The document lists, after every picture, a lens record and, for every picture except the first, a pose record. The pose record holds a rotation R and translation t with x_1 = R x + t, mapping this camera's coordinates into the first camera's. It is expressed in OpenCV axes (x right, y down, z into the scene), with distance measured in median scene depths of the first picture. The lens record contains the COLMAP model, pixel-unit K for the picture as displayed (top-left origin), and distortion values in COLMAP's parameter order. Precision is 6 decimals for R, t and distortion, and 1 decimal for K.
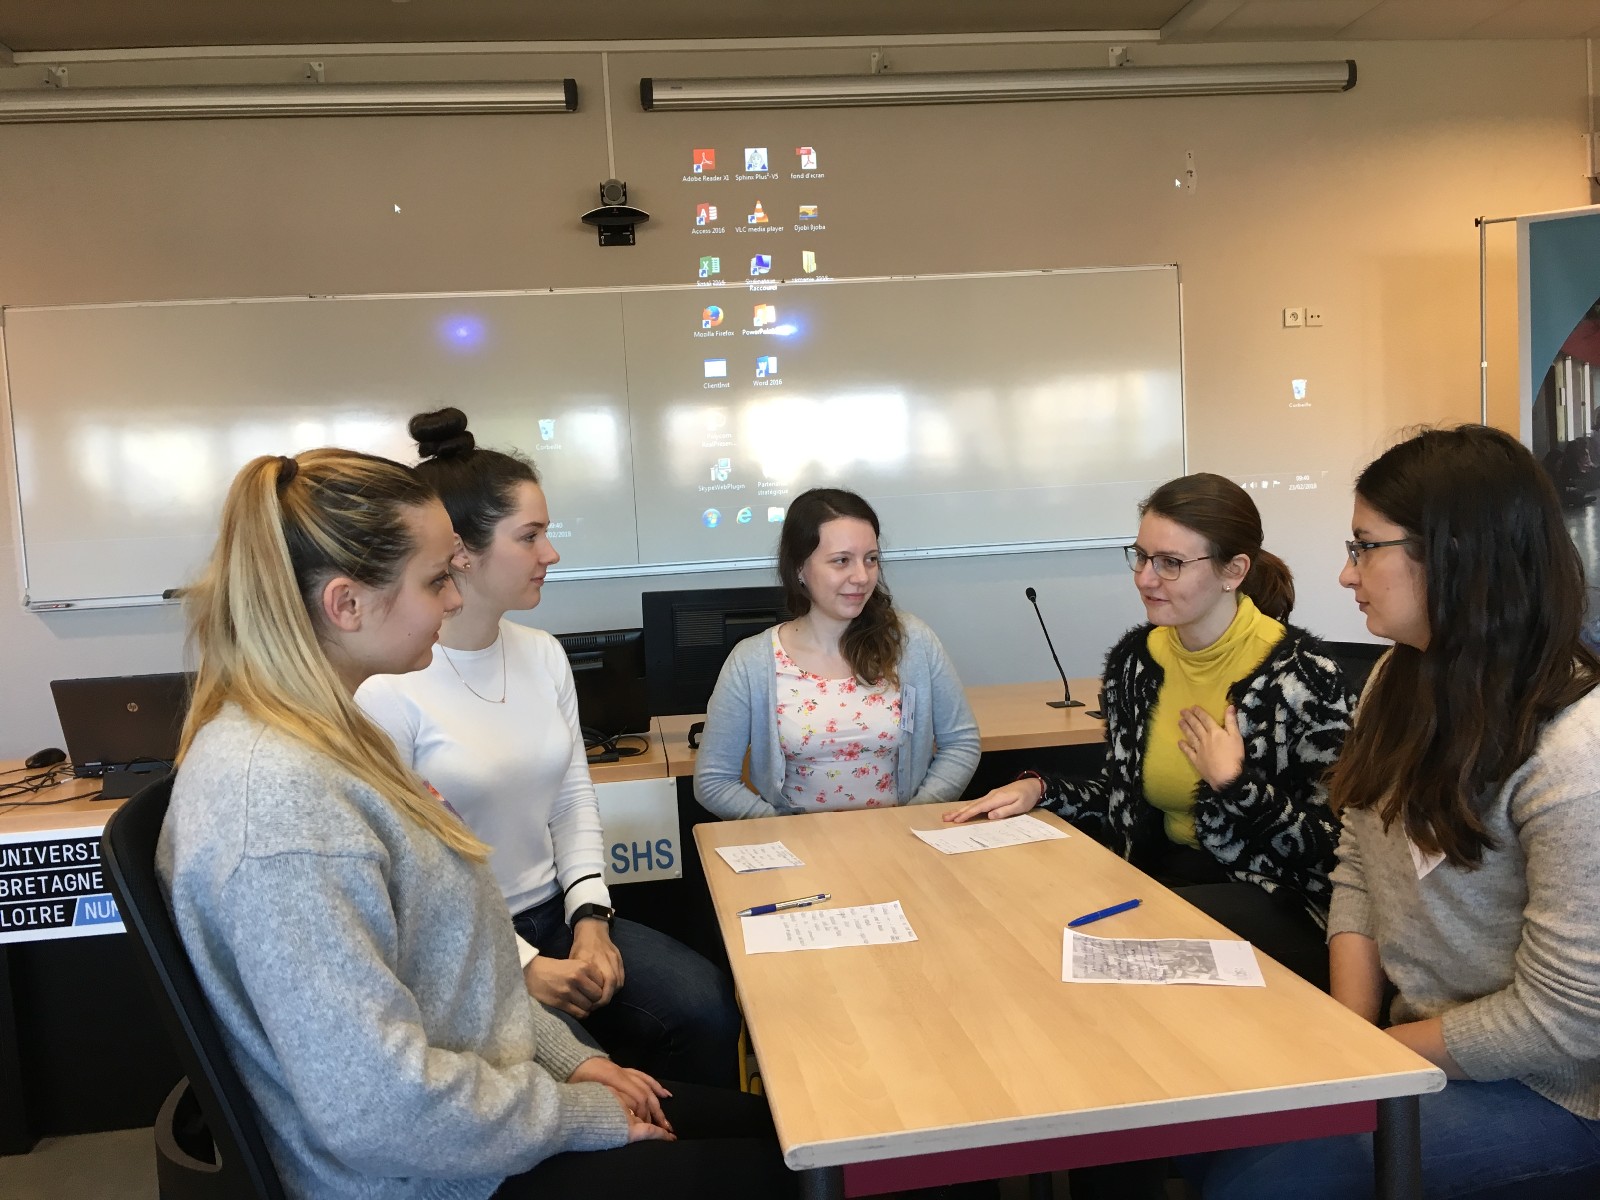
lens RADIAL K [[1358.4, 0, 797.0], [0, 1358.4, 592.1], [0, 0, 1]] dist [0.096096, -0.135565]
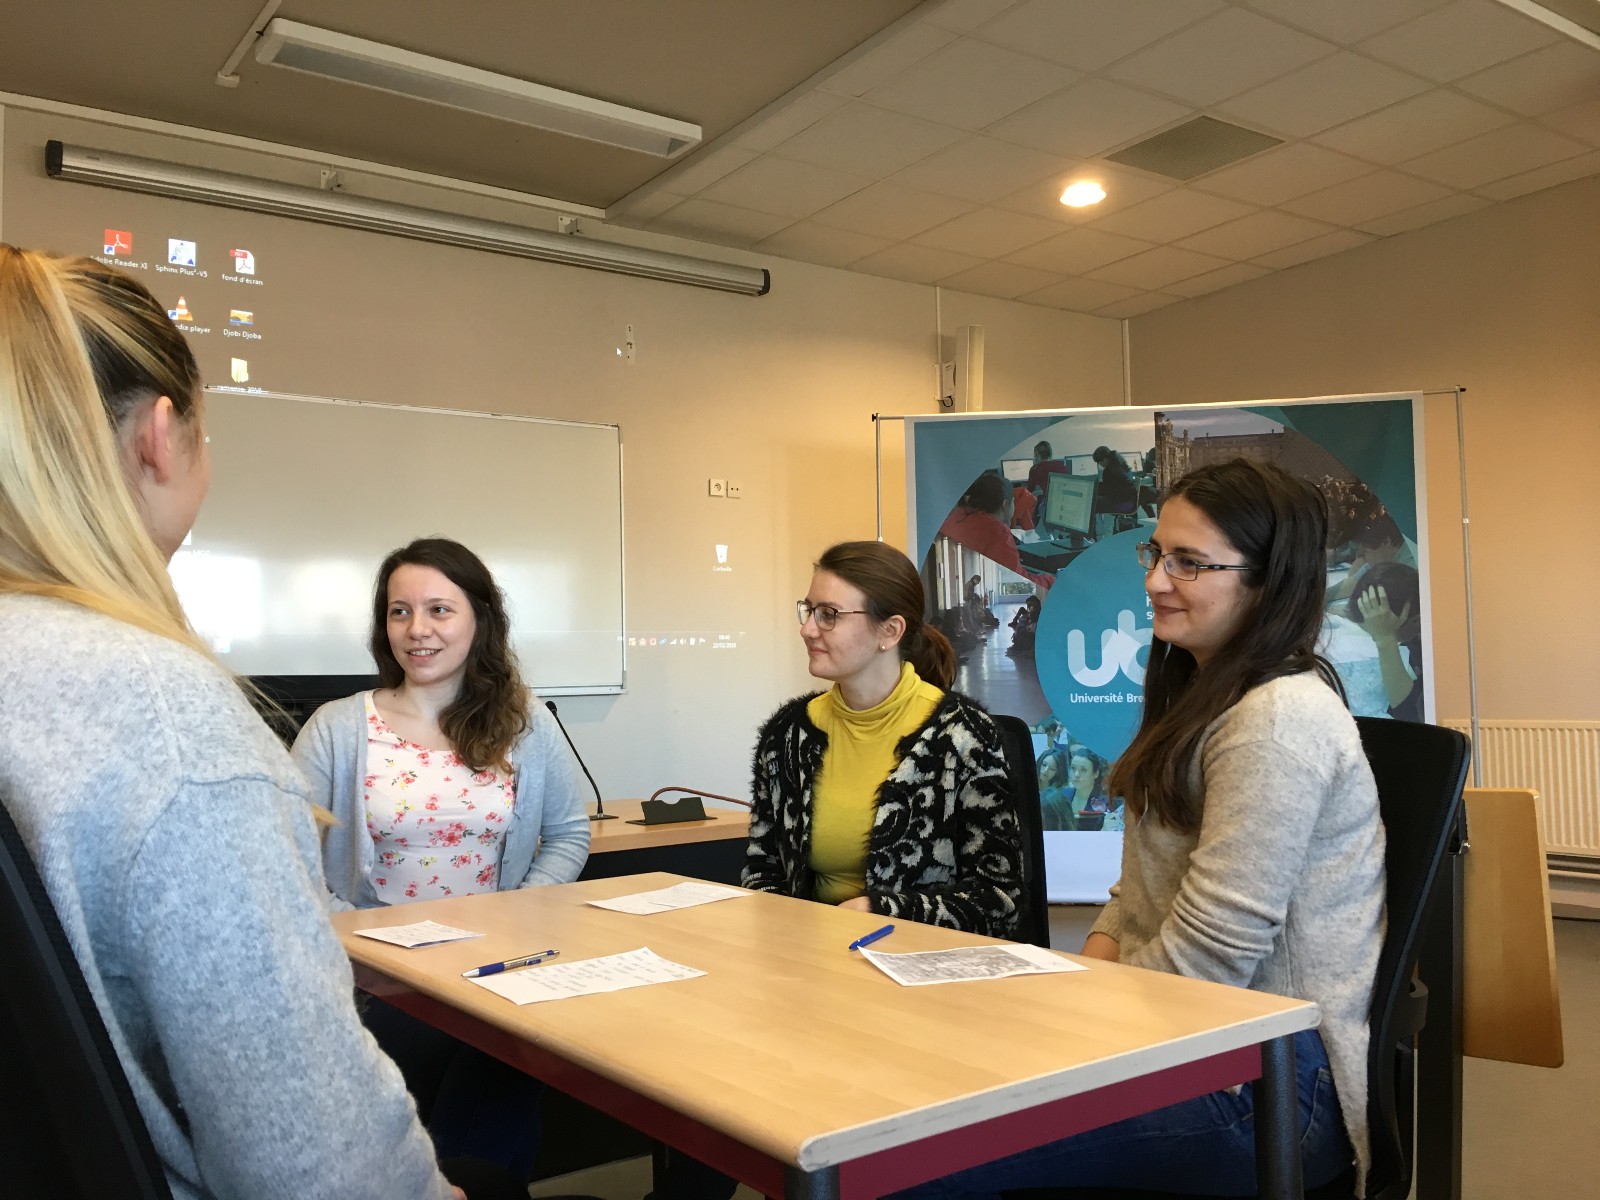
lens RADIAL K [[1363.2, 0, 793.1], [0, 1363.2, 594.4], [0, 0, 1]] dist [0.068518, -0.102556]
pose [[0.883718, 0.063019, 0.463757, -0.149833], [0.005469, 0.989435, -0.144873, 0.074002], [-0.467987, 0.130563, 0.874037, 0.092543]]
